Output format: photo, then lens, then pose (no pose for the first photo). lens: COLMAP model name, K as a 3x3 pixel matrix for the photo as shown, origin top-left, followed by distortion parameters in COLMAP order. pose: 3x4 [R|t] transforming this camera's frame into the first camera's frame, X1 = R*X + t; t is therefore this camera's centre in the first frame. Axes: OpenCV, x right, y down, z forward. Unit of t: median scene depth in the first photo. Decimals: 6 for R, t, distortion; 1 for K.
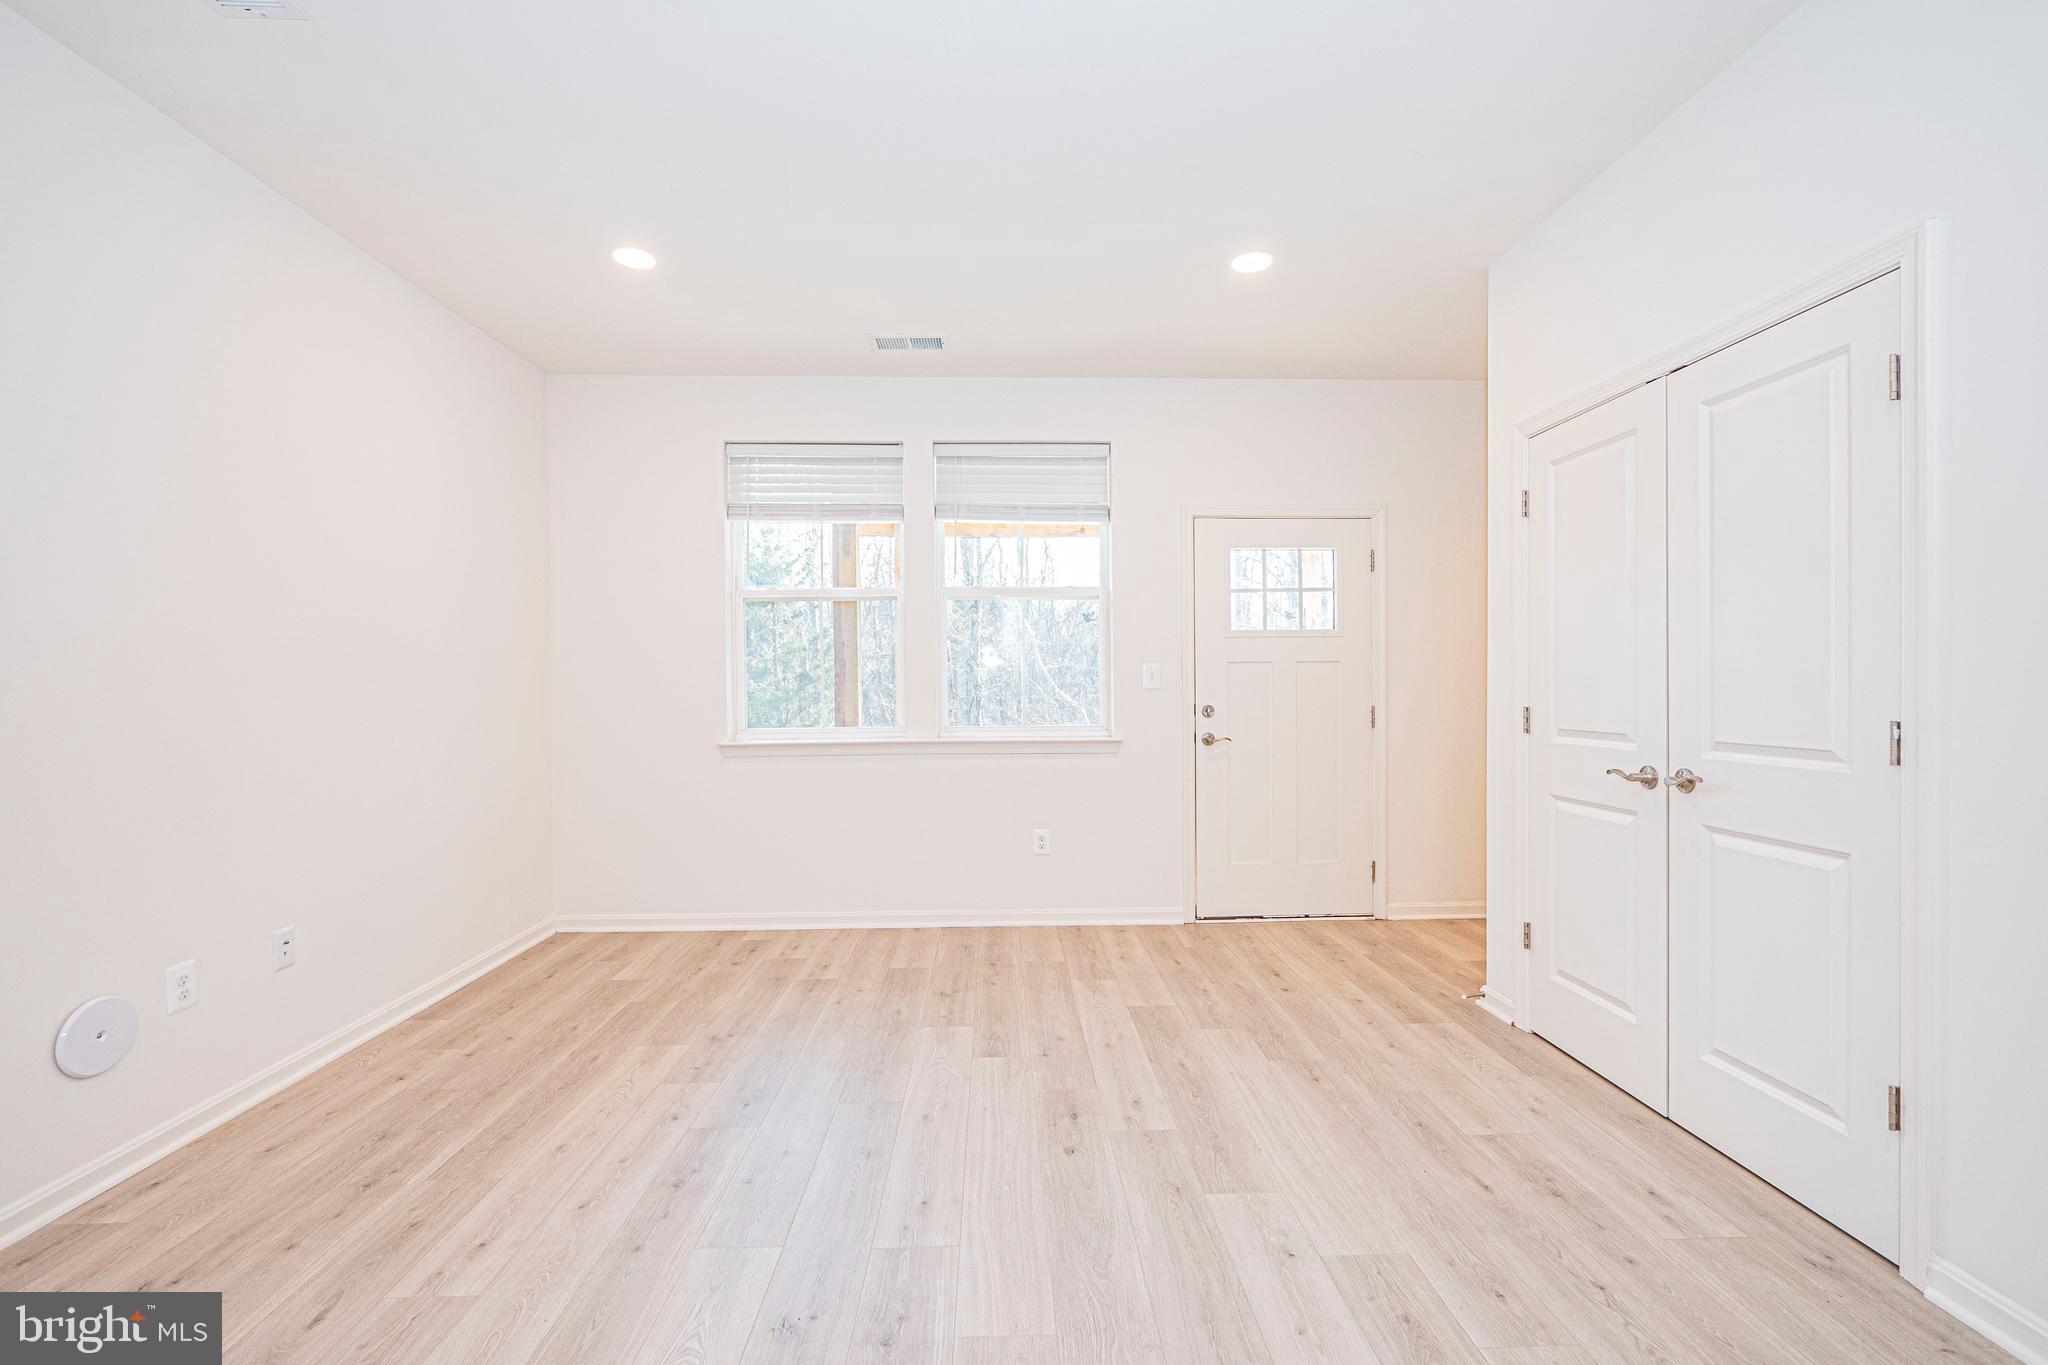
lens RADIAL K [[872.3, 0, 1022.6], [0, 872.3, 691.0], [0, 0, 1]] dist [-0.005273, 0.000550]
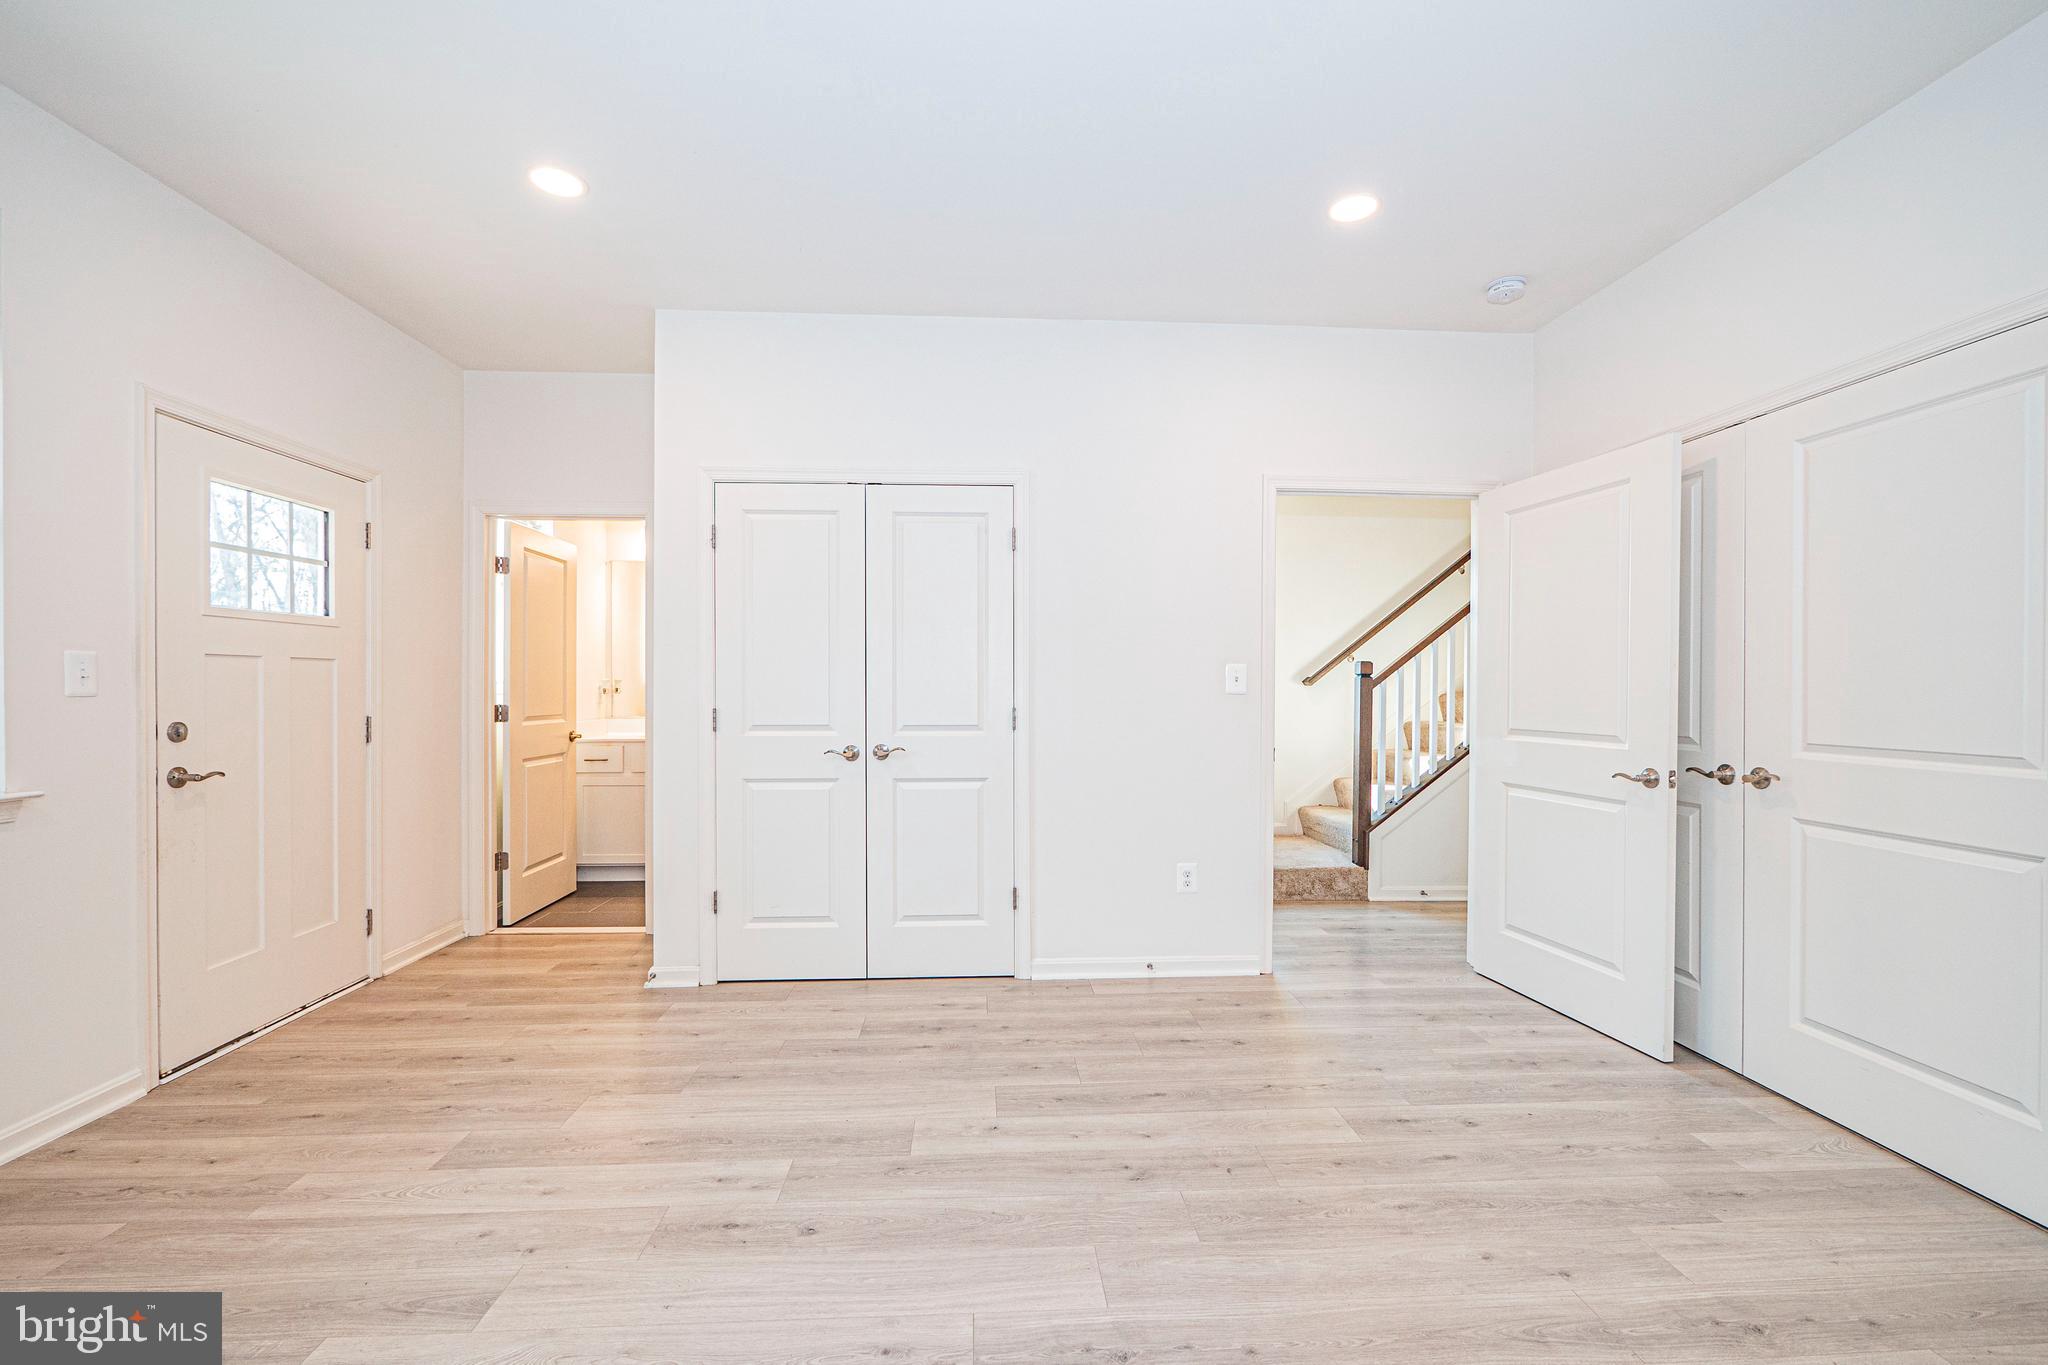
lens RADIAL K [[872.3, 0, 1022.6], [0, 872.3, 691.0], [0, 0, 1]] dist [-0.005273, 0.000550]
pose [[-0.032480, 0.000833, 0.999472, -0.581768], [0.006984, 0.999975, -0.000606, -0.002209], [-0.999448, 0.006960, -0.032485, 0.583014]]
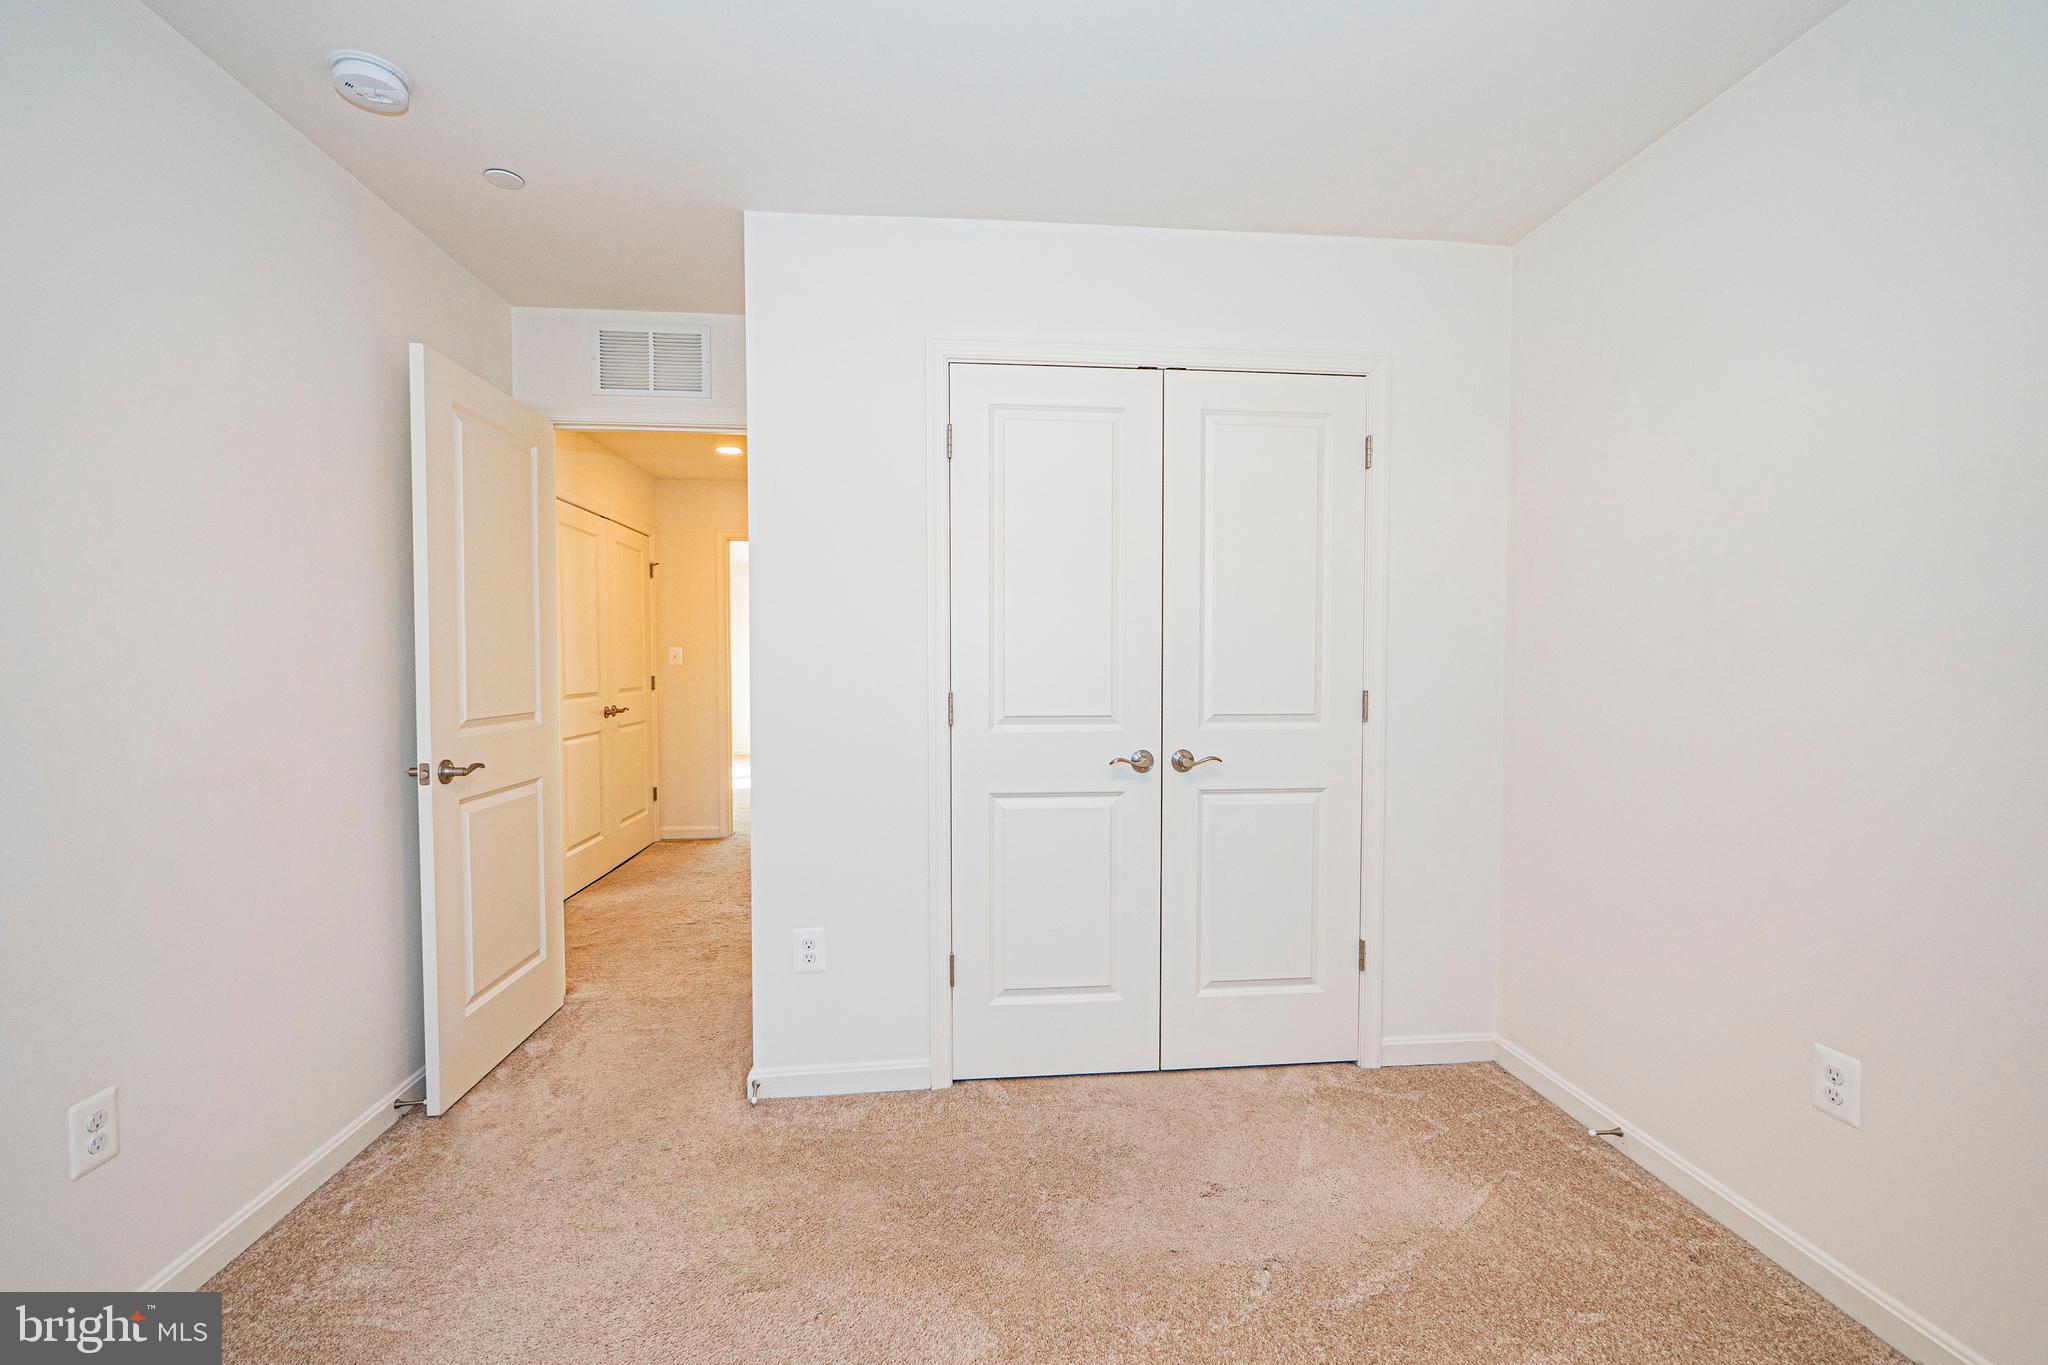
lens RADIAL K [[872.3, 0, 1022.6], [0, 872.3, 691.0], [0, 0, 1]] dist [-0.005273, 0.000550]
pose [[-0.010558, -0.030202, 0.999488, -0.234900], [0.015985, 0.999411, 0.030368, -0.007501], [-0.999816, 0.016297, -0.010069, 0.880079]]
